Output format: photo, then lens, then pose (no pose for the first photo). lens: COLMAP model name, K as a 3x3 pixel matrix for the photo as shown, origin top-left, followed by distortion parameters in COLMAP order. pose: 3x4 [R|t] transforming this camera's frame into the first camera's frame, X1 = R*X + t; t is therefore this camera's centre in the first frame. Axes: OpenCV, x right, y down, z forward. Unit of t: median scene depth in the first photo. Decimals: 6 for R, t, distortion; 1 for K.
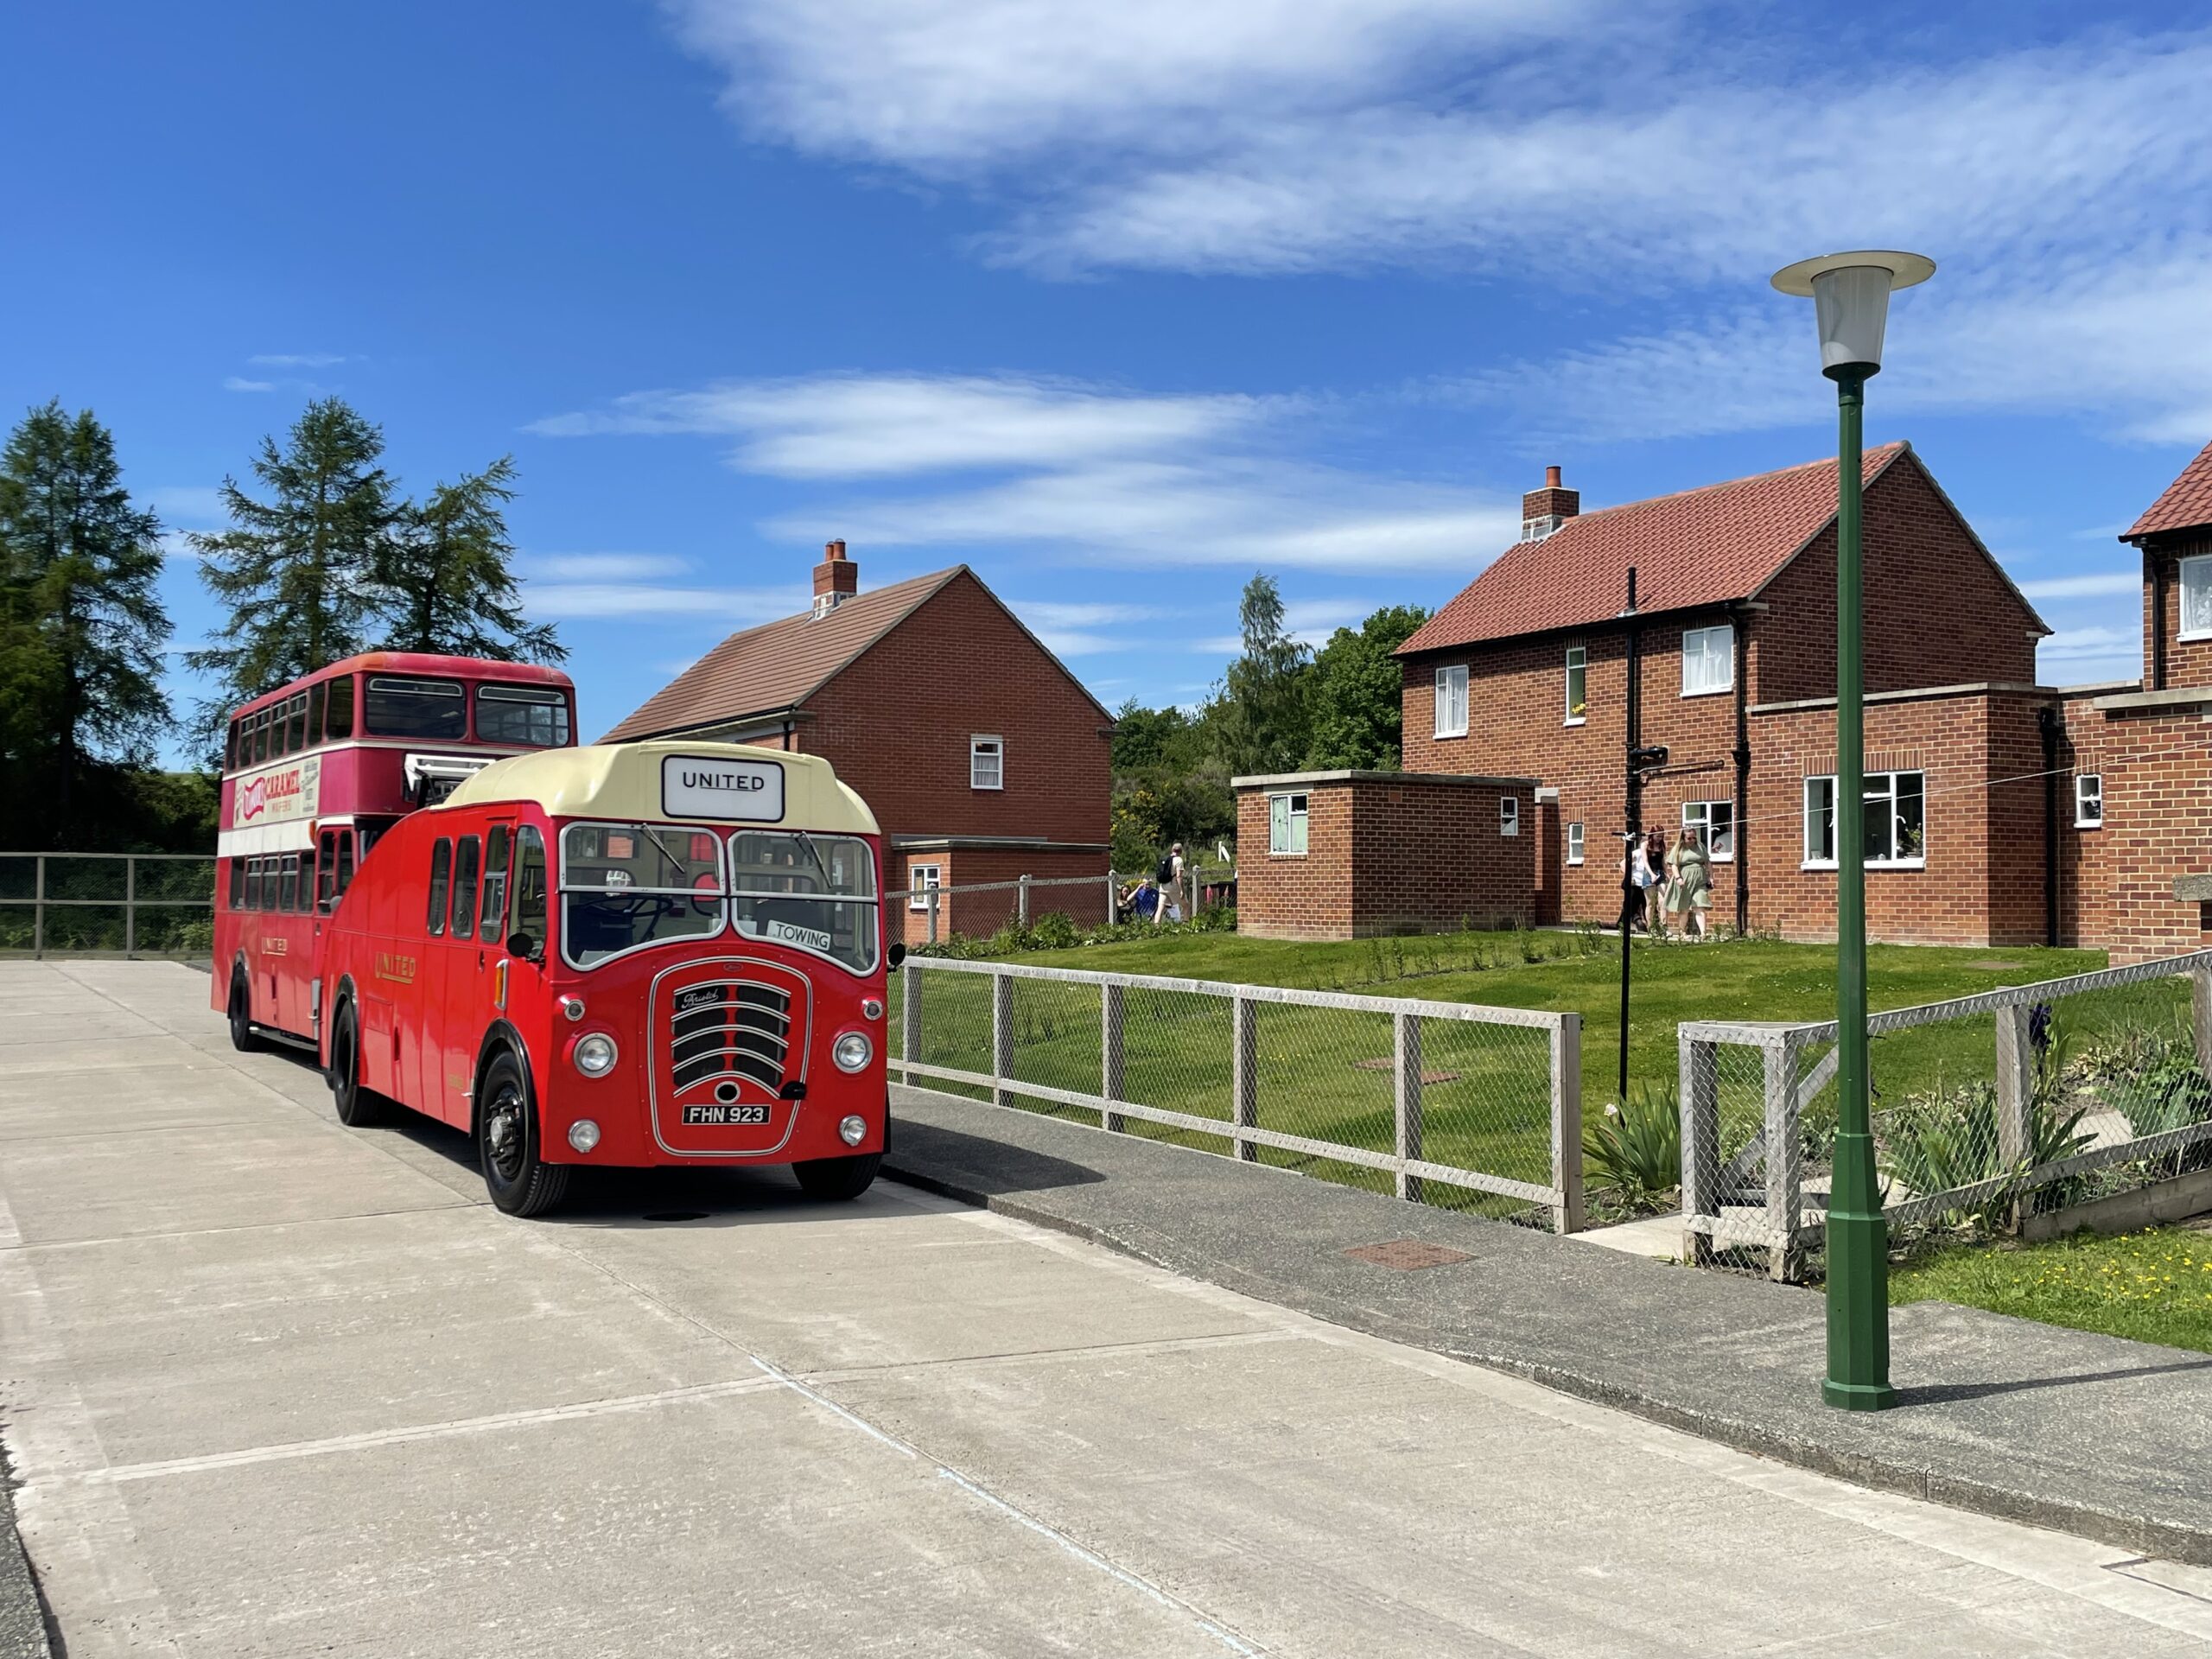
lens RADIAL K [[2047.8, 0, 1104.3], [0, 2047.8, 829.6], [0, 0, 1]] dist [0.071788, 0.000000]
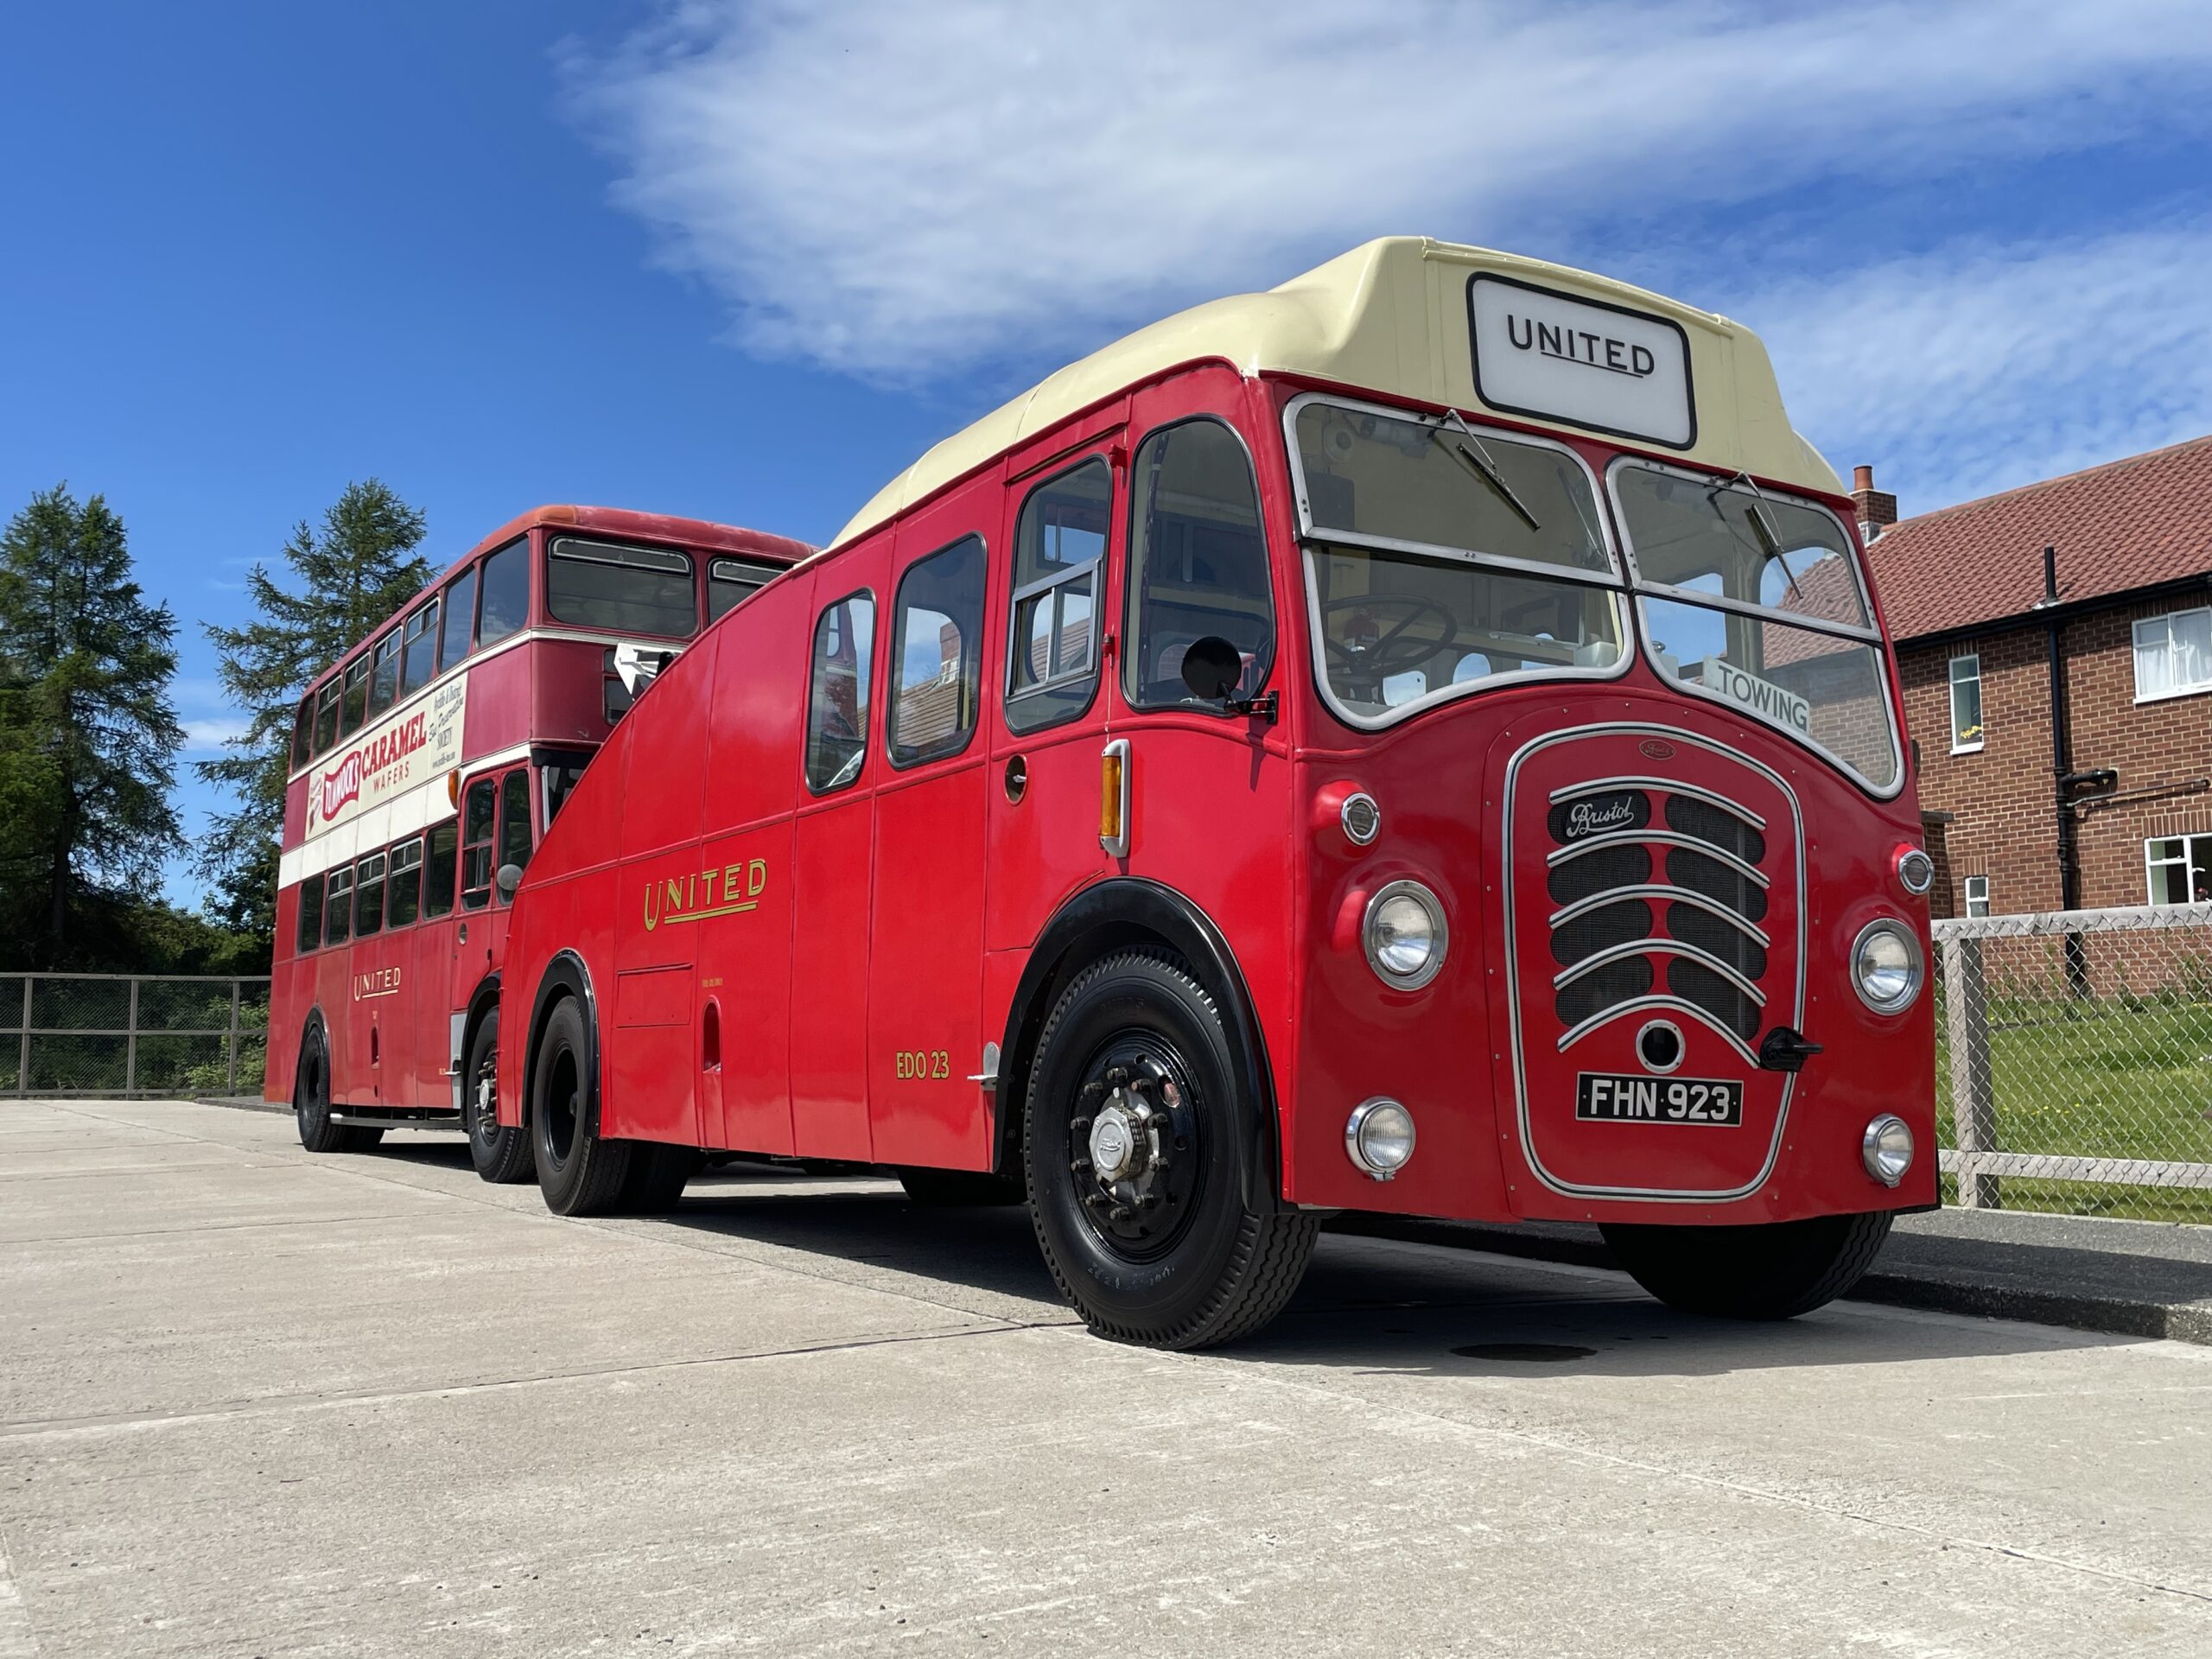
lens RADIAL K [[2047.8, 0, 1112.8], [0, 2047.8, 831.6], [0, 0, 1]] dist [0.071788, 0.000000]
pose [[0.999903, -0.011674, 0.007577, -0.110684], [0.012269, 0.996396, -0.083930, 0.044125], [-0.006570, 0.084015, 0.996443, 0.216732]]
